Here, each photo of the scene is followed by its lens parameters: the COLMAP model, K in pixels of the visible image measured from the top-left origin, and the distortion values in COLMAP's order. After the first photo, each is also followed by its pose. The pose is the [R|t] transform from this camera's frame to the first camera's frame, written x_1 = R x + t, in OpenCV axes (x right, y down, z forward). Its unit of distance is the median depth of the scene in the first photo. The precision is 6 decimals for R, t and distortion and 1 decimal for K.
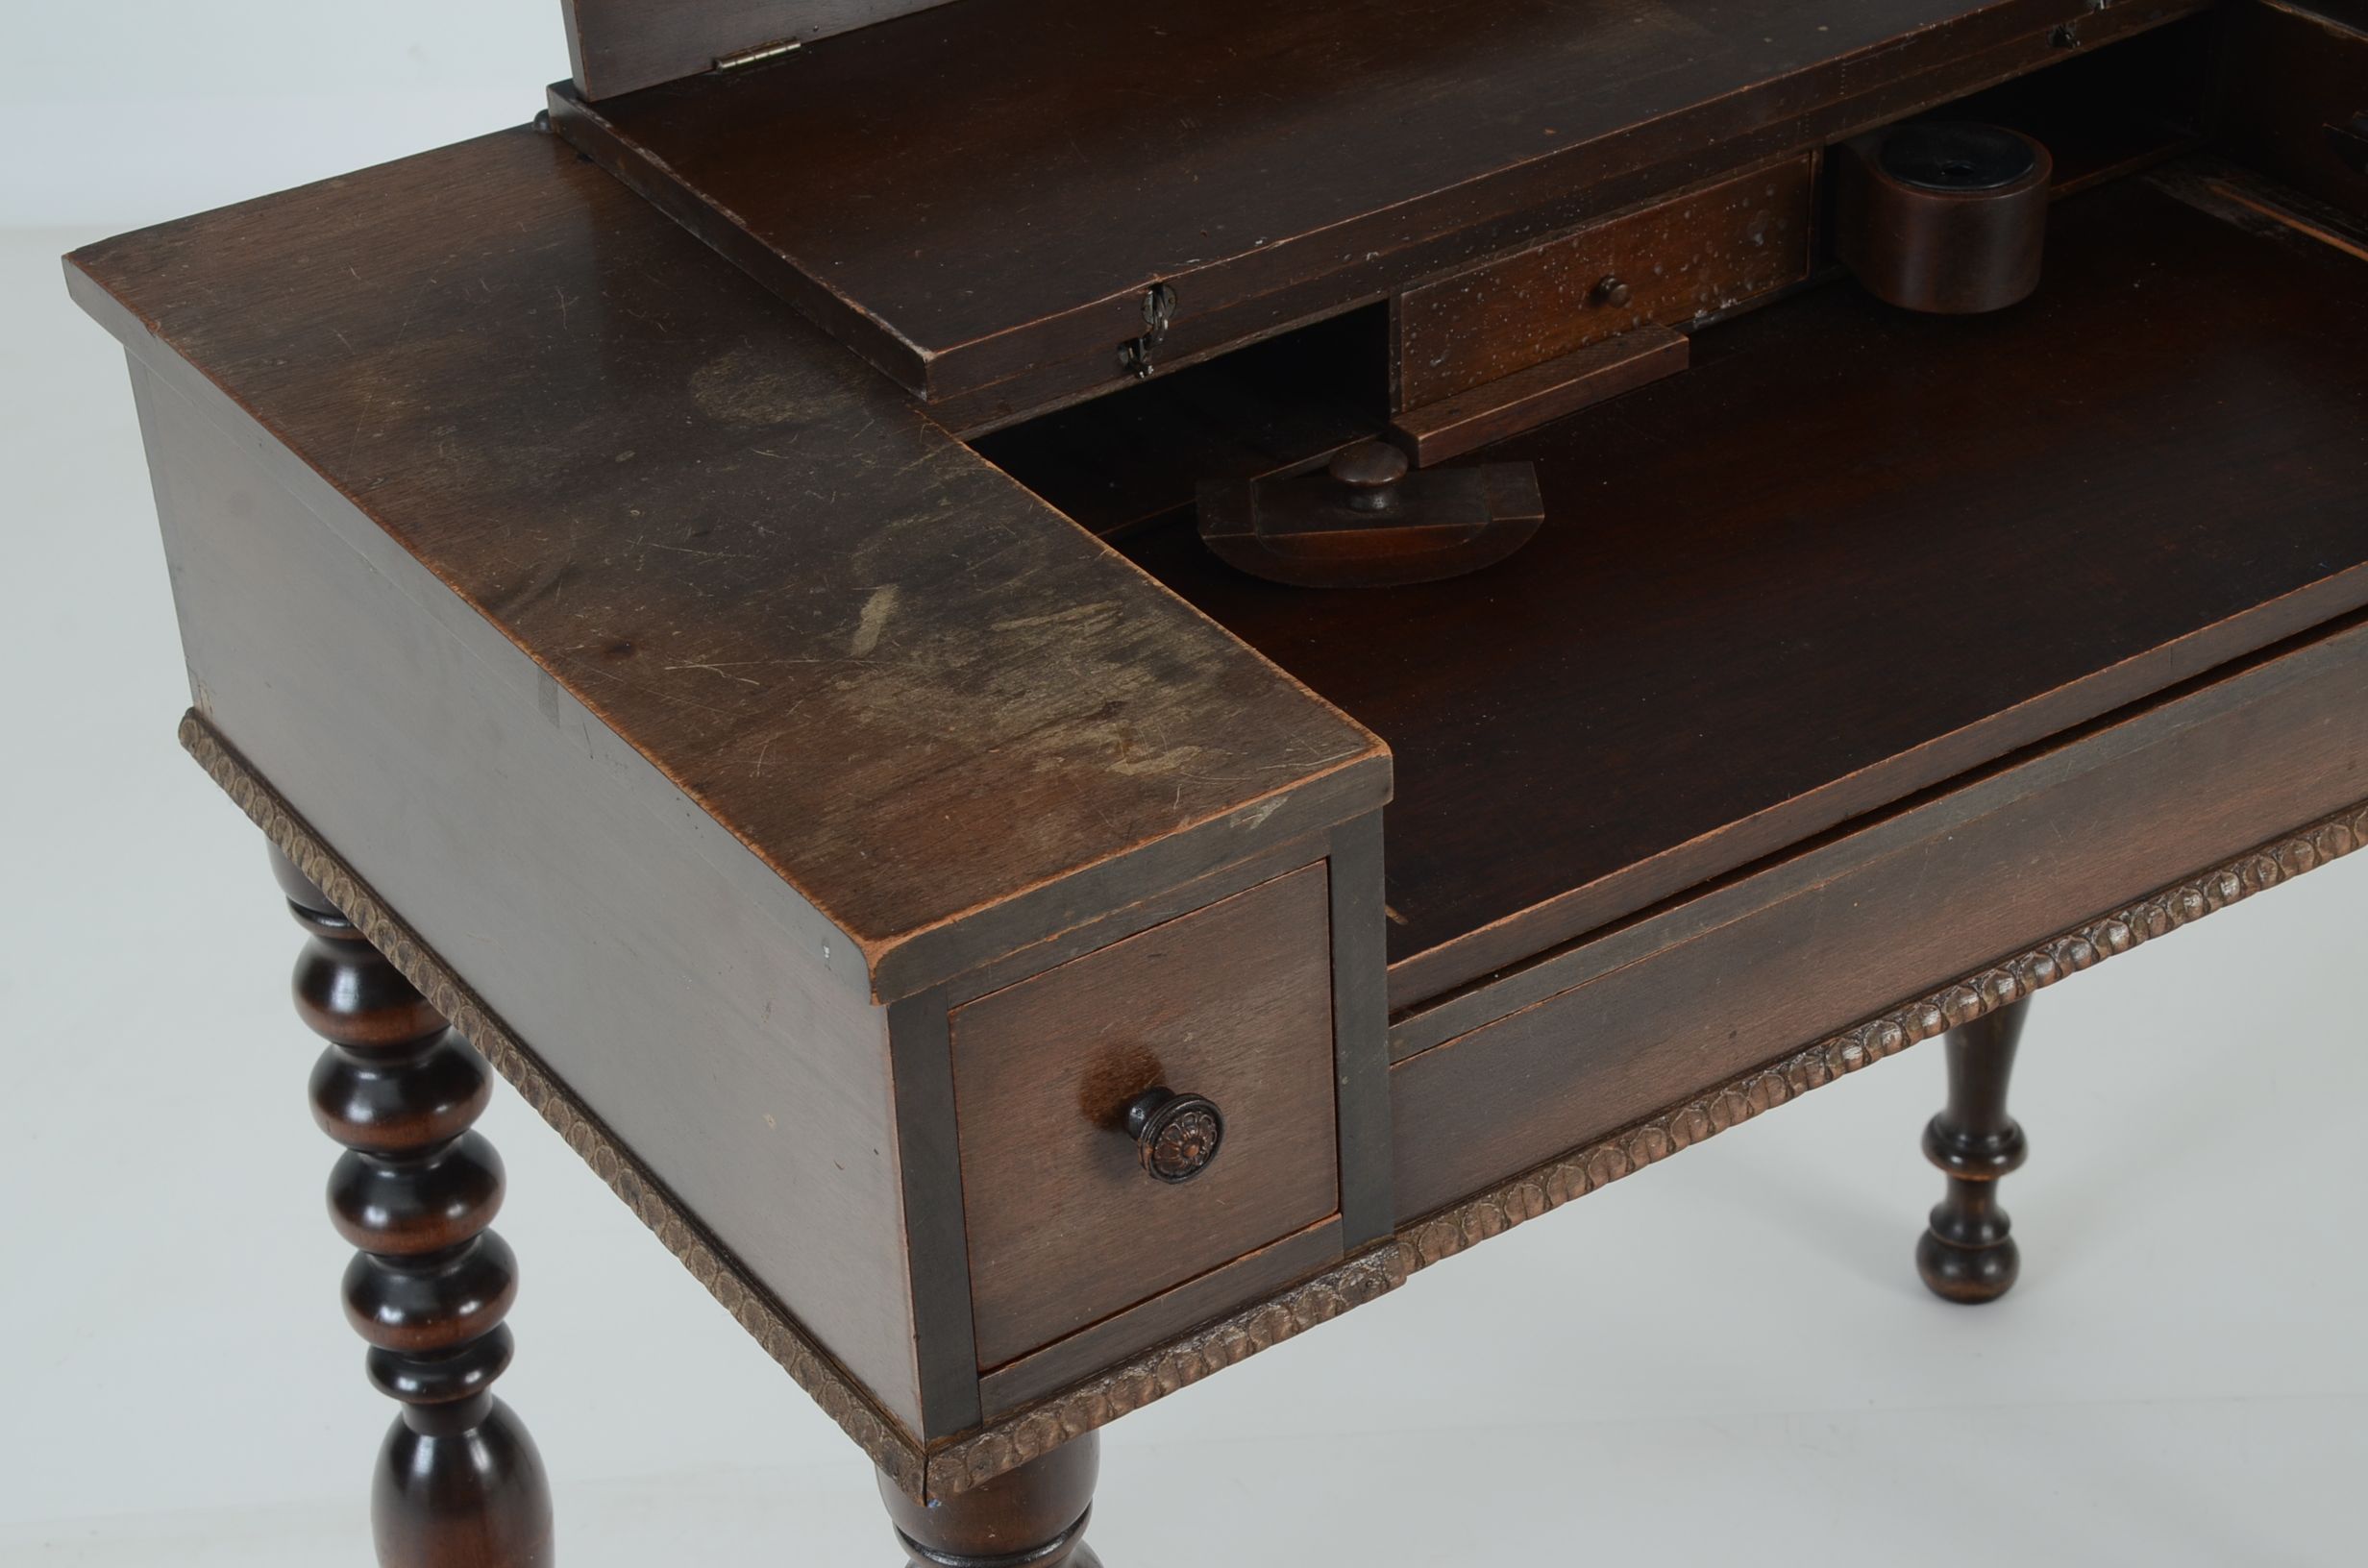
lens RADIAL K [[4686.5, 0, 1197.7], [0, 4686.5, 768.5], [0, 0, 1]] dist [0.347889, 0.000000]
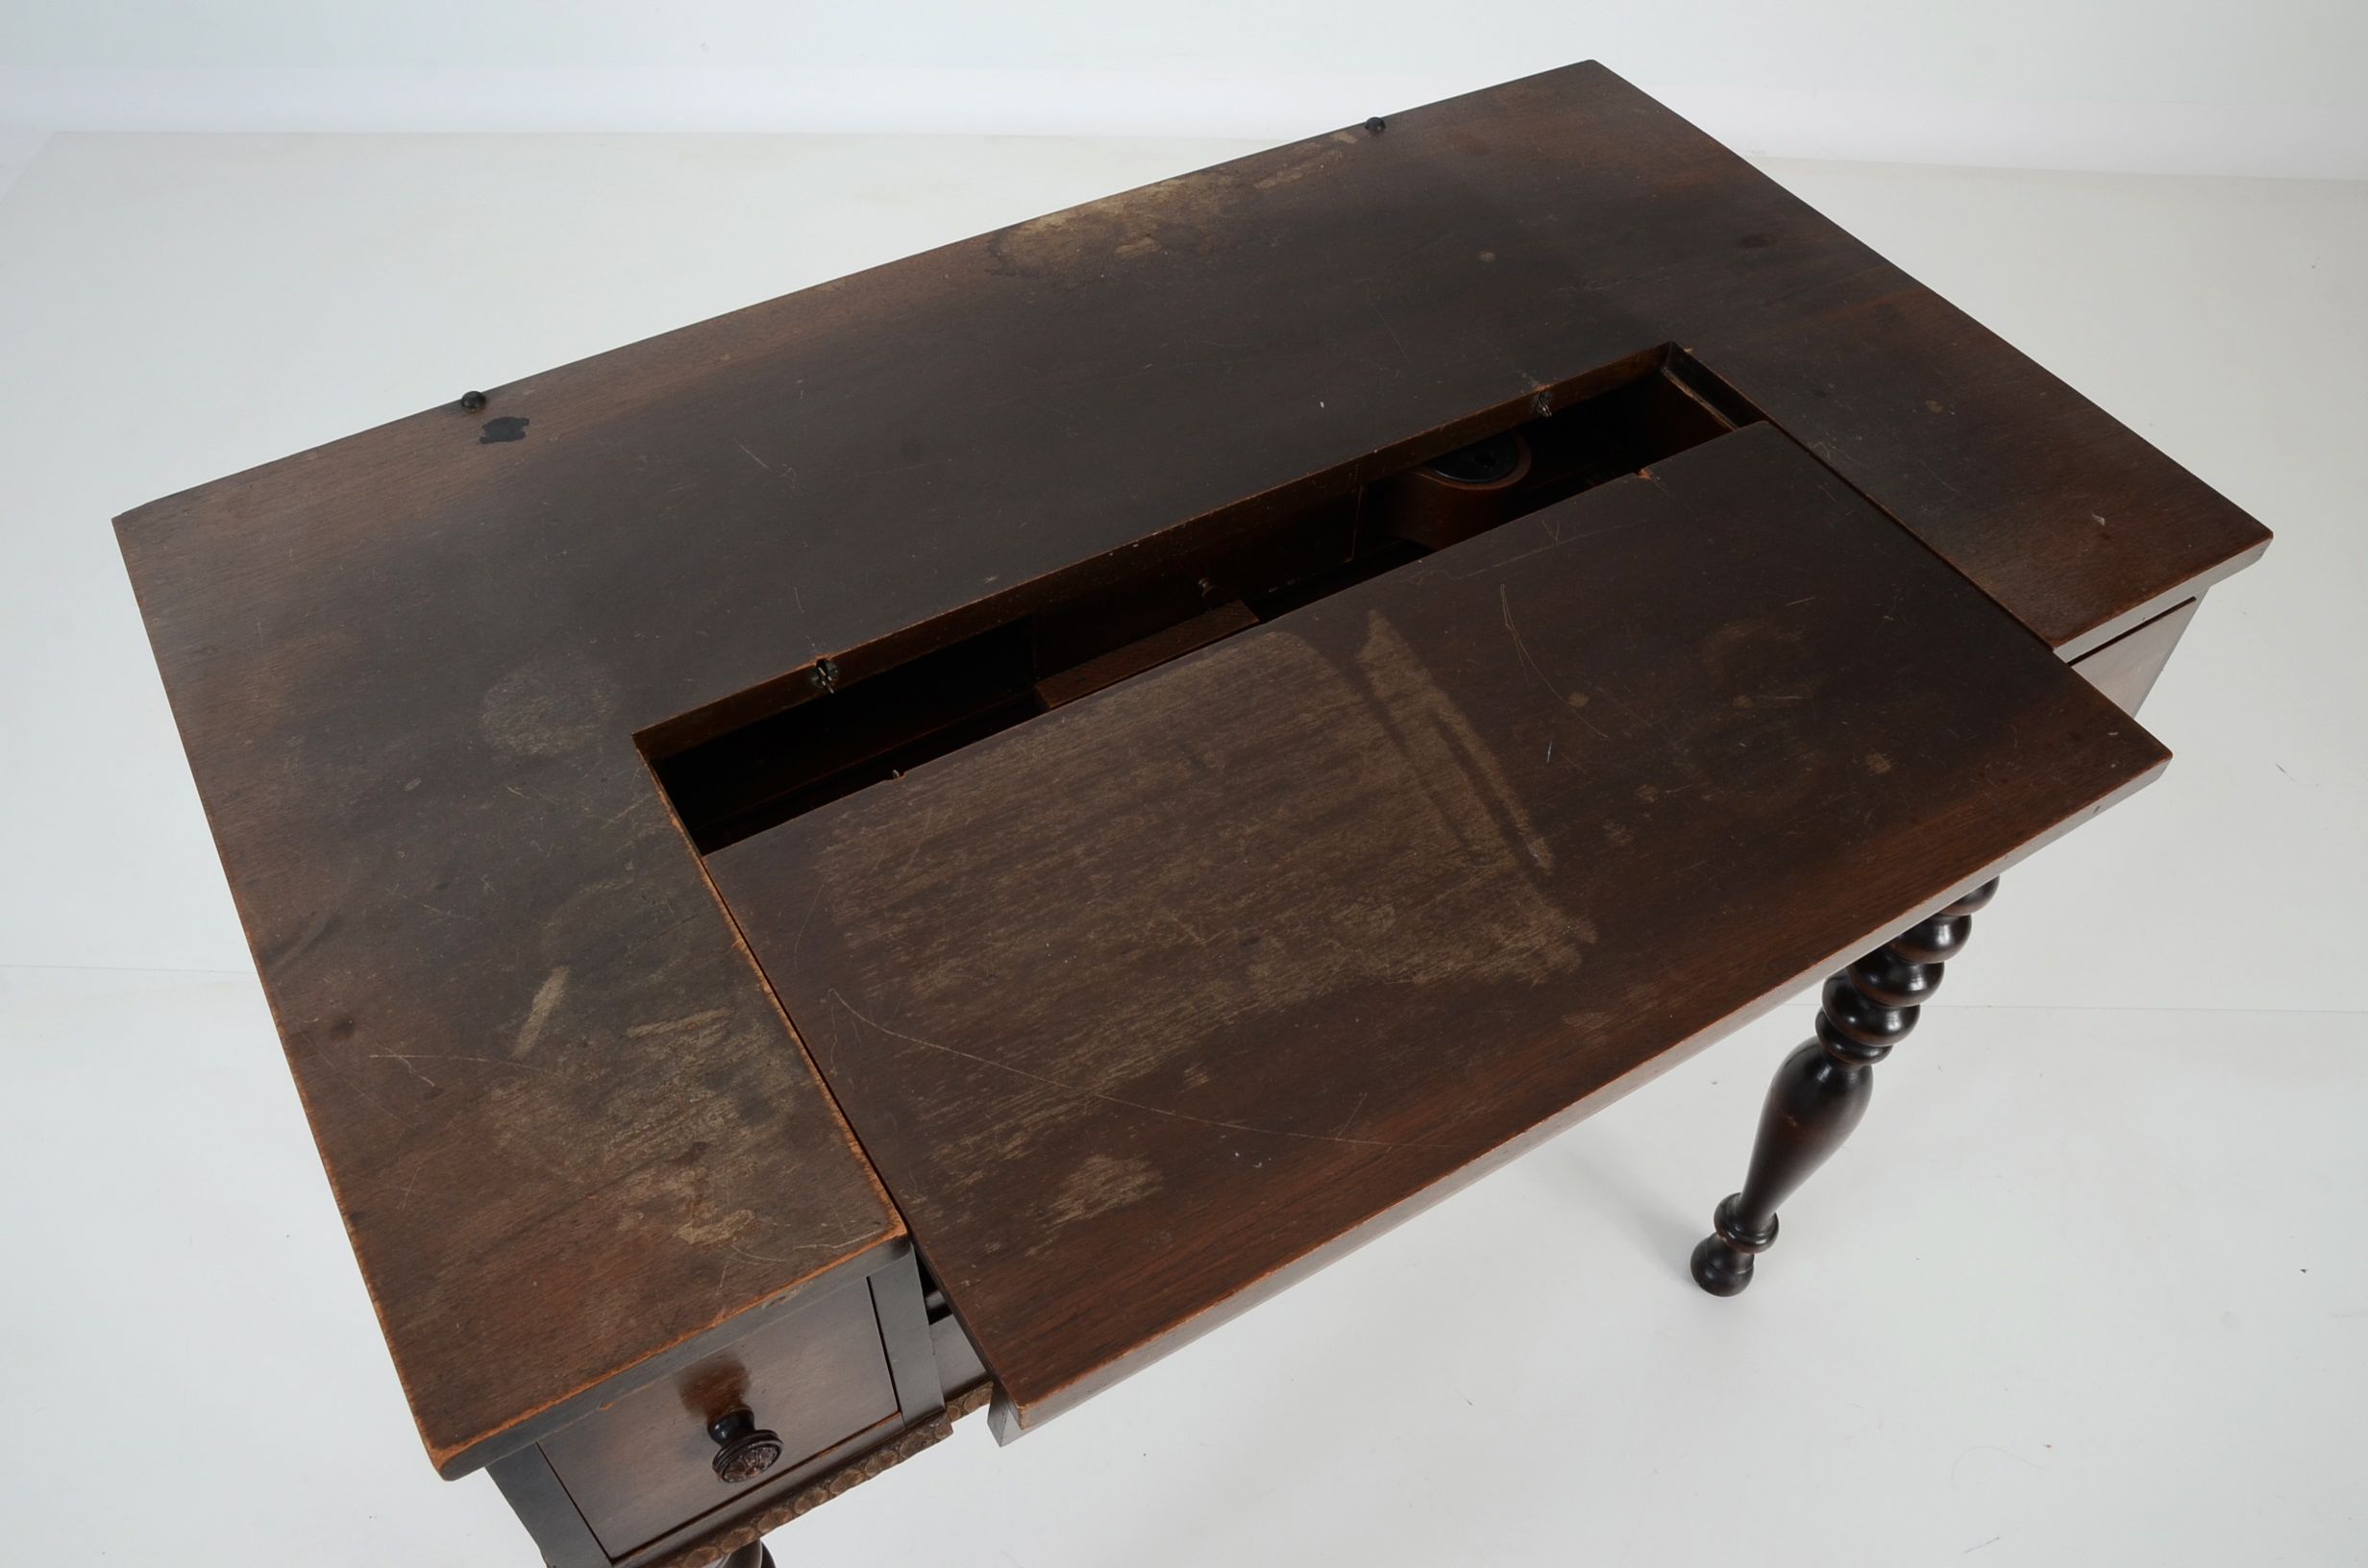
lens RADIAL K [[1913.9, 0, 1193.5], [0, 1913.9, 793.3], [0, 0, 1]] dist [-0.113569, 0.027713]
pose [[0.996862, 0.075960, 0.022255, 0.091936], [-0.079145, 0.952513, 0.294033, -0.253115], [0.001137, -0.294872, 0.955536, 0.529690]]
